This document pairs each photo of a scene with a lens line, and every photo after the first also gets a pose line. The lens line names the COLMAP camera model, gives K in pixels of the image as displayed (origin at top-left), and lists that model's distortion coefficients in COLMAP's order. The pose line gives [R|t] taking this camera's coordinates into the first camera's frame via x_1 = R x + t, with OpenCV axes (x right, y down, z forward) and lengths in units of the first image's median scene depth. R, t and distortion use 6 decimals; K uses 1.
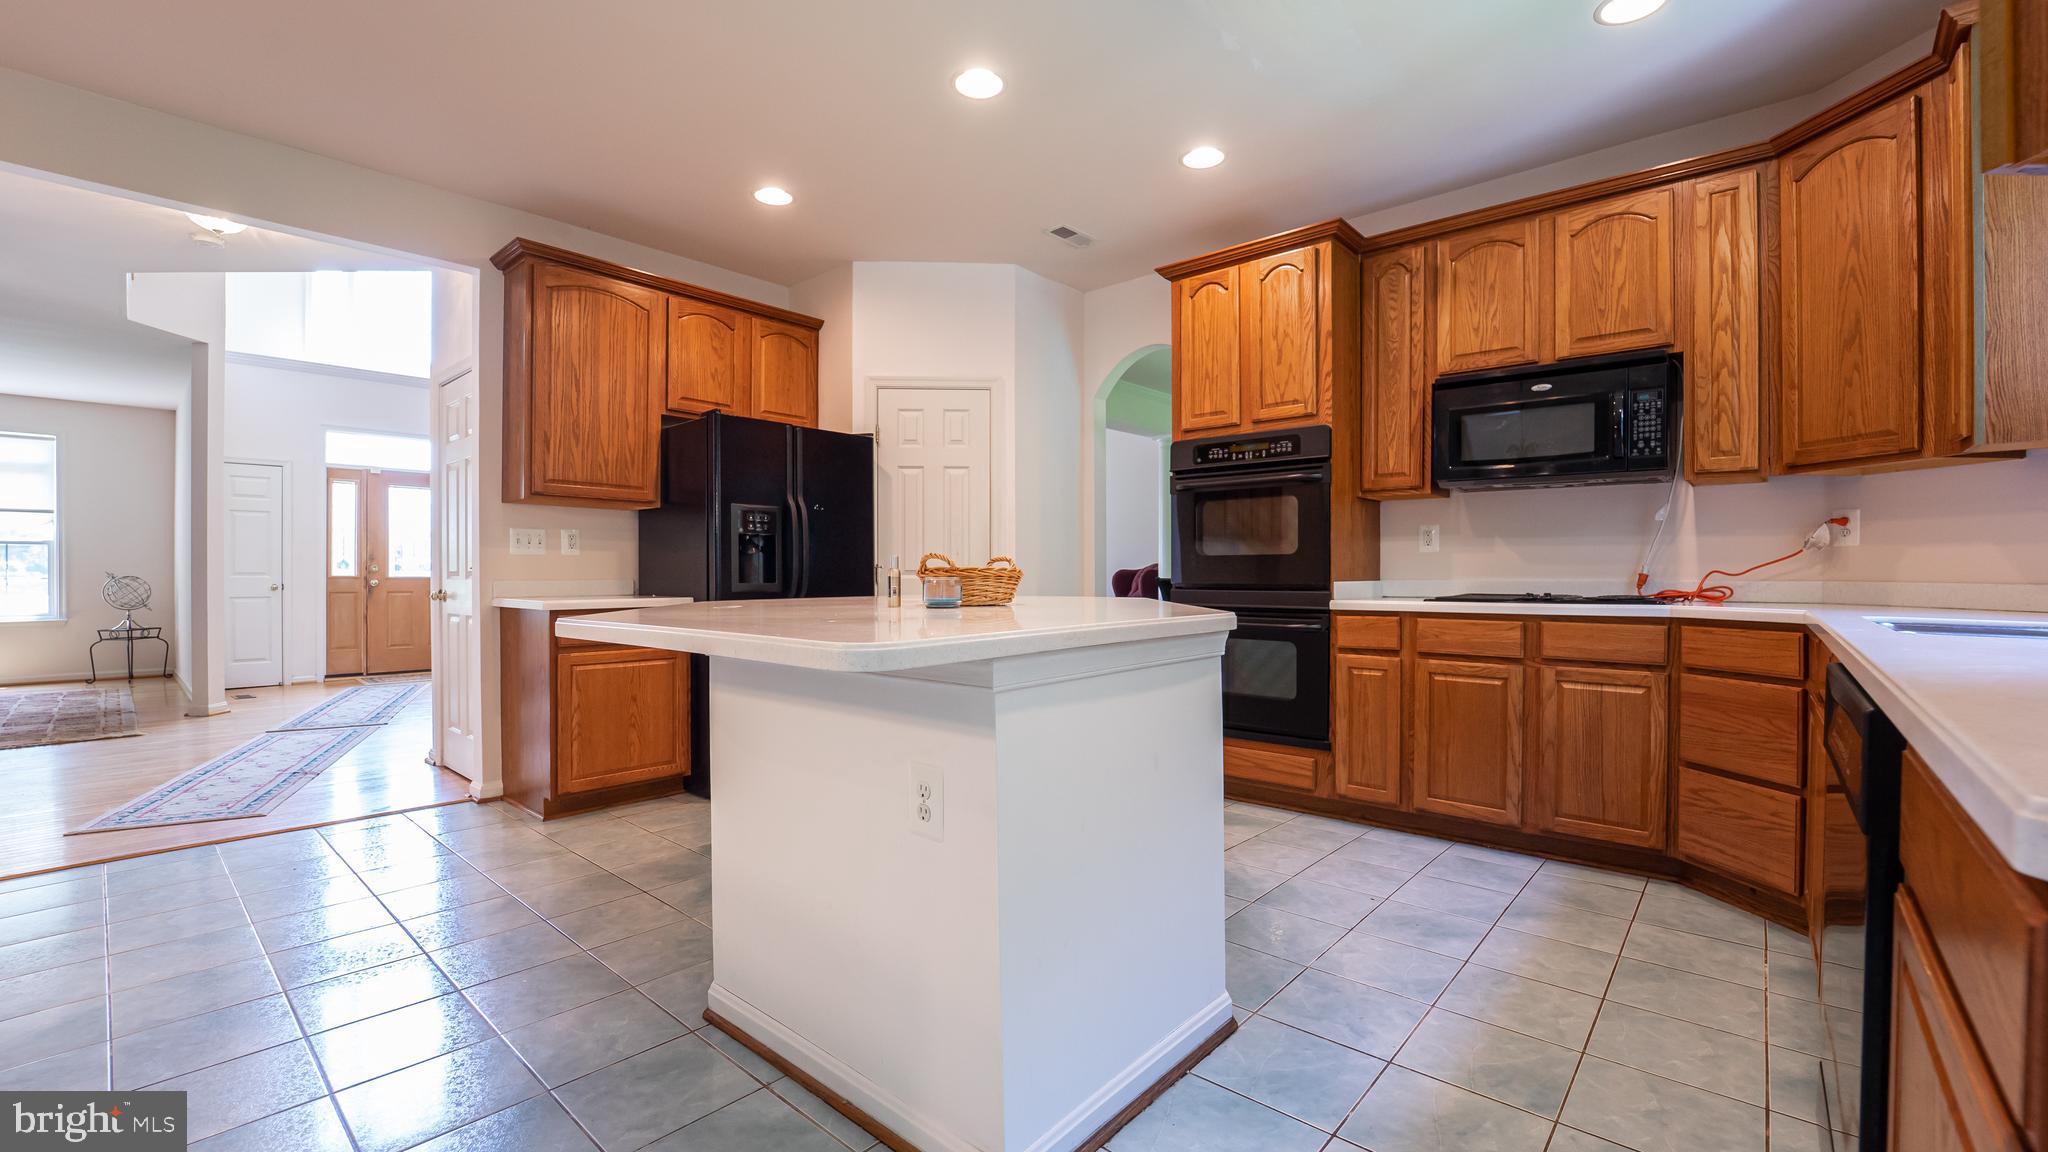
lens RADIAL K [[835.0, 0, 1077.8], [0, 835.0, 586.2], [0, 0, 1]] dist [-0.028722, 0.006046]
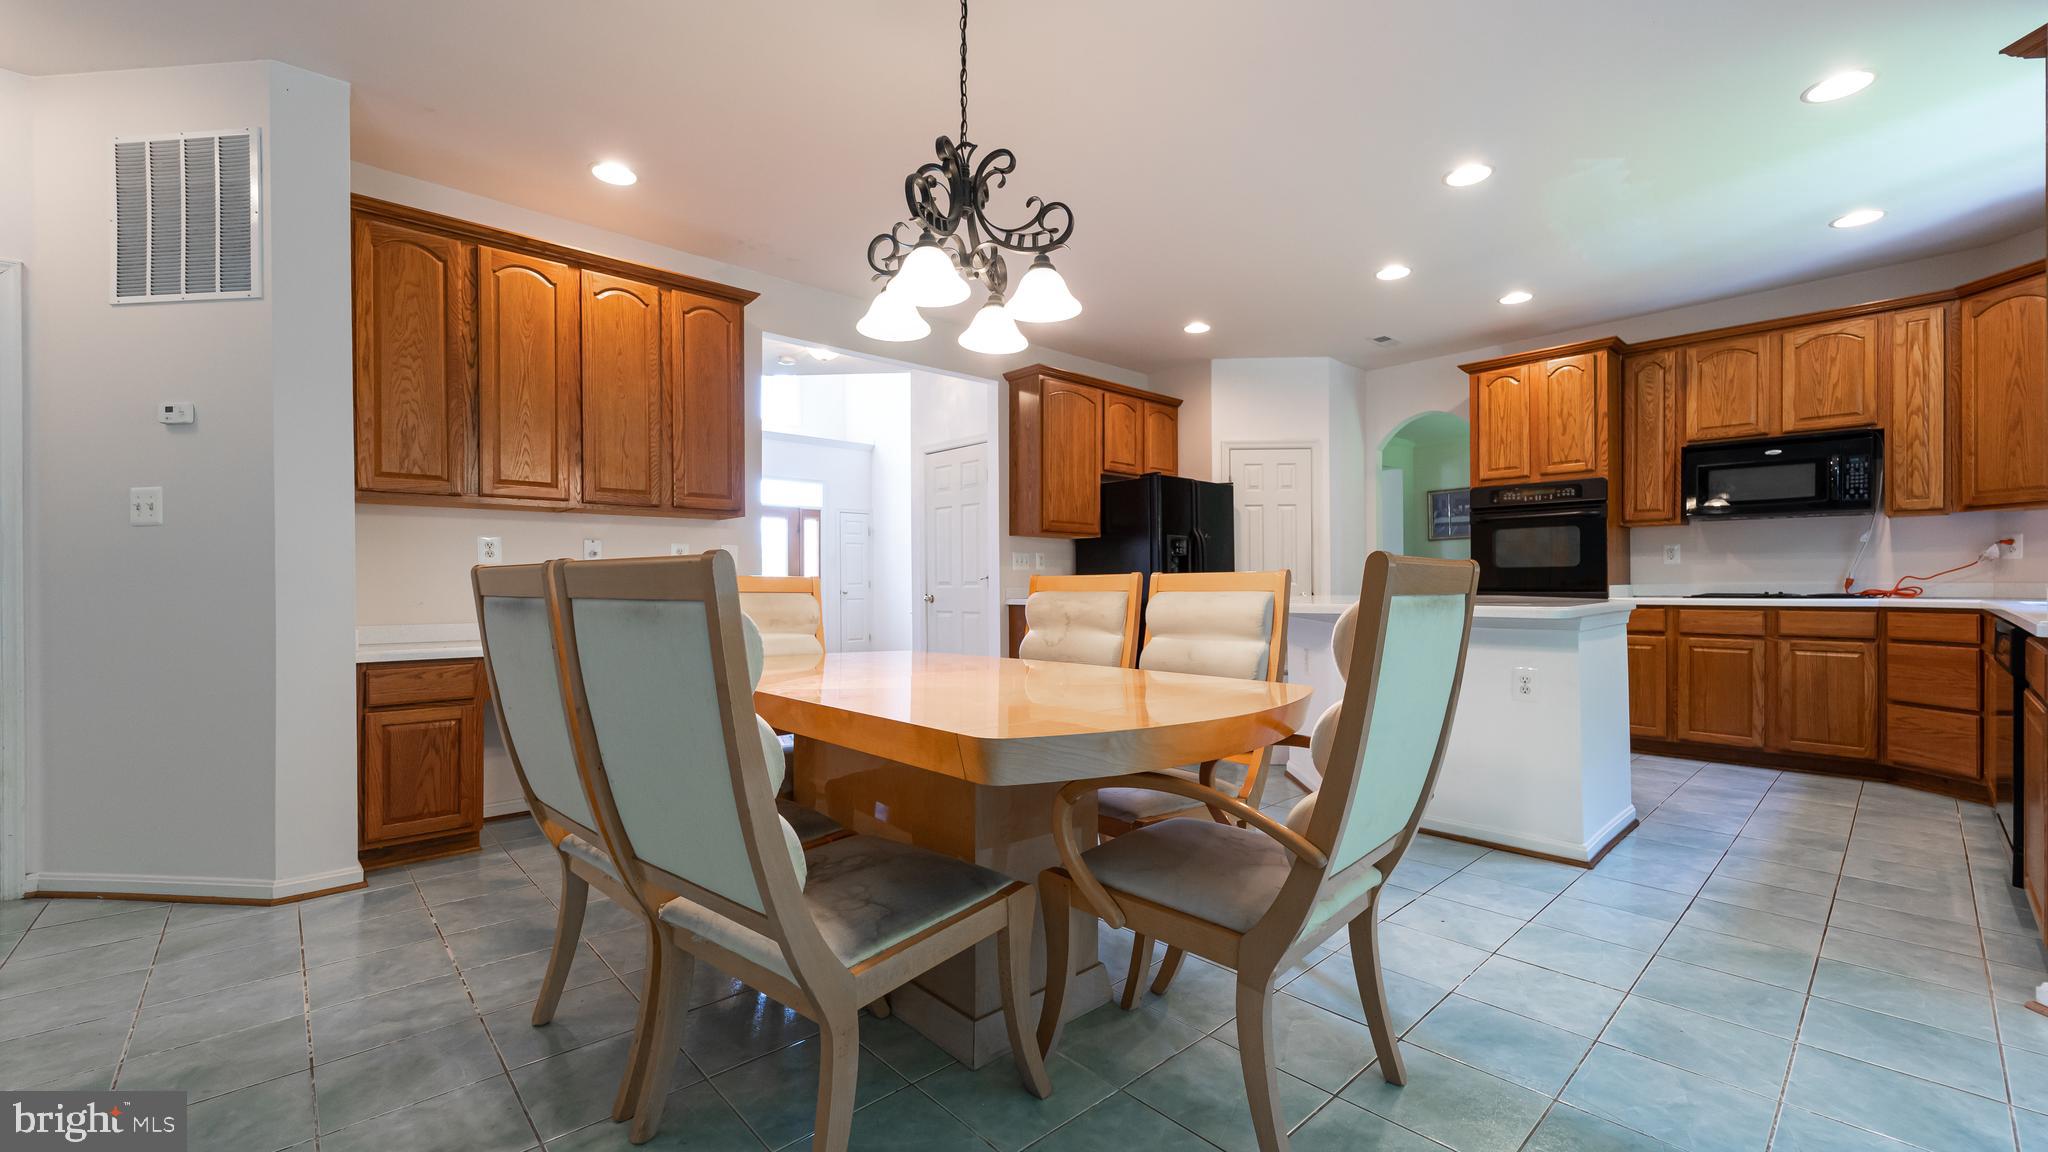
lens RADIAL K [[835.0, 0, 1026.3], [0, 835.0, 590.5], [0, 0, 1]] dist [-0.028722, 0.006046]
pose [[0.989701, -0.002725, -0.143122, -0.493065], [0.001631, 0.999969, -0.007762, 0.013215], [0.143138, 0.007448, 0.989675, -0.565771]]
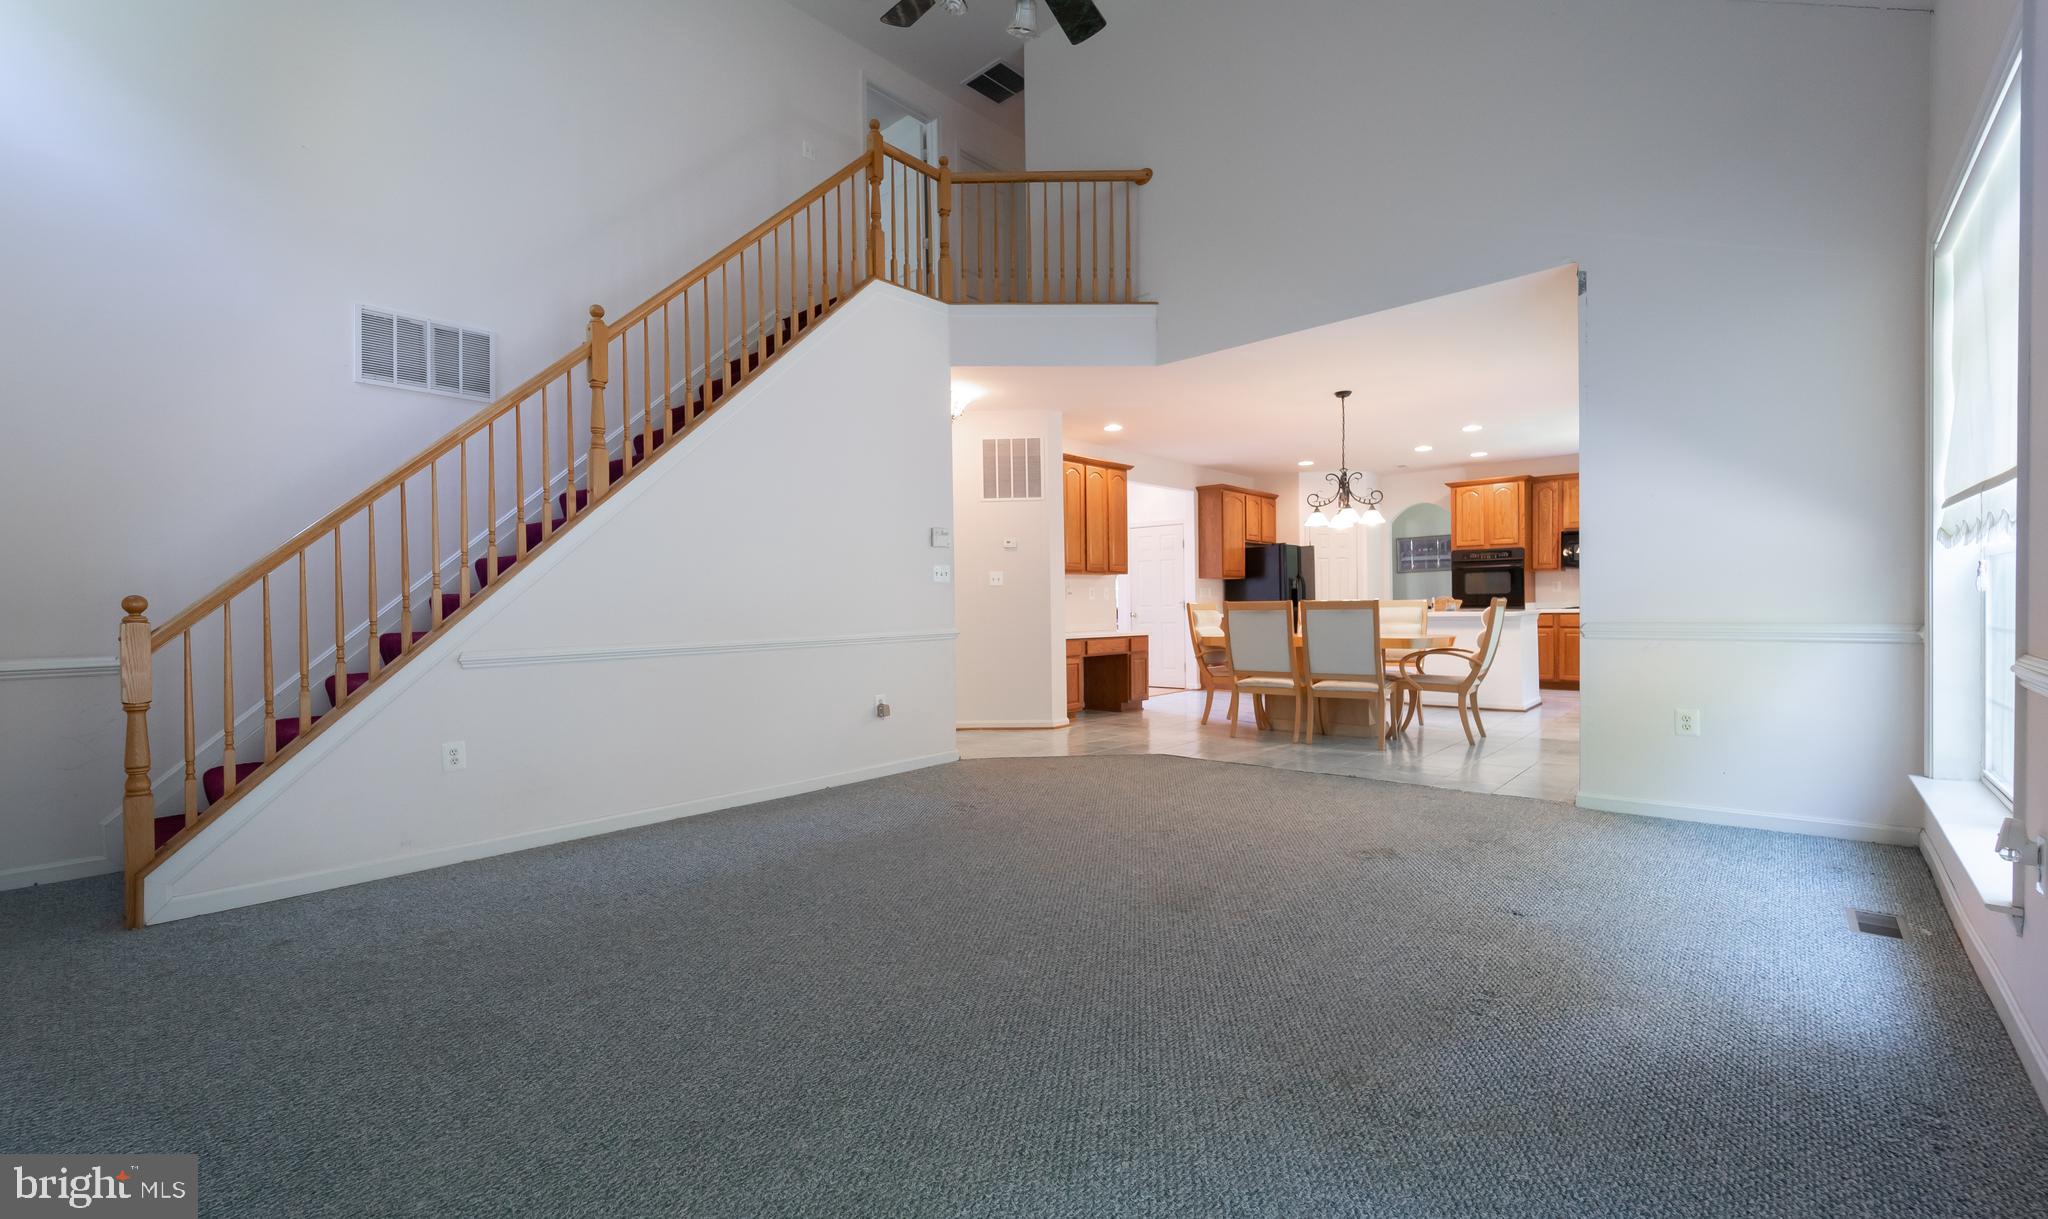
lens RADIAL K [[852.7, 0, 981.2], [0, 852.7, 618.6], [0, 0, 1]] dist [-0.013539, -0.000276]
pose [[0.996684, -0.012169, -0.080449, -1.297100], [0.012401, 0.999920, 0.002375, 0.018081], [0.080414, -0.003365, 0.996756, -2.004468]]
